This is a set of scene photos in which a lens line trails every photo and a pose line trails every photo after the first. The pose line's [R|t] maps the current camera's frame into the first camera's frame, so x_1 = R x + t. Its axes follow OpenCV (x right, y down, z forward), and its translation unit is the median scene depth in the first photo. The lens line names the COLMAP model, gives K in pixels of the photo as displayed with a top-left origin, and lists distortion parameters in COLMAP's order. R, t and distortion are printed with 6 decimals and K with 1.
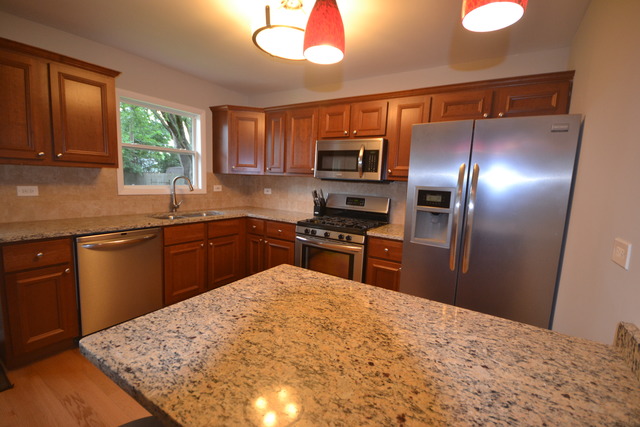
lens RADIAL K [[285.4, 0, 314.7], [0, 285.4, 213.2], [0, 0, 1]] dist [0.001029, -0.002358]
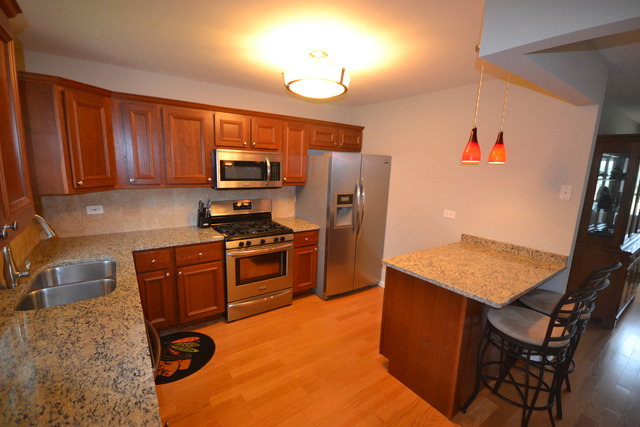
lens RADIAL K [[285.4, 0, 320.9], [0, 285.4, 213.4], [0, 0, 1]] dist [0.001029, -0.002358]
pose [[0.373196, -0.190007, 0.908087, -0.874710], [0.094558, 0.981496, 0.166507, -0.197883], [-0.922921, 0.023728, 0.384257, 0.388840]]
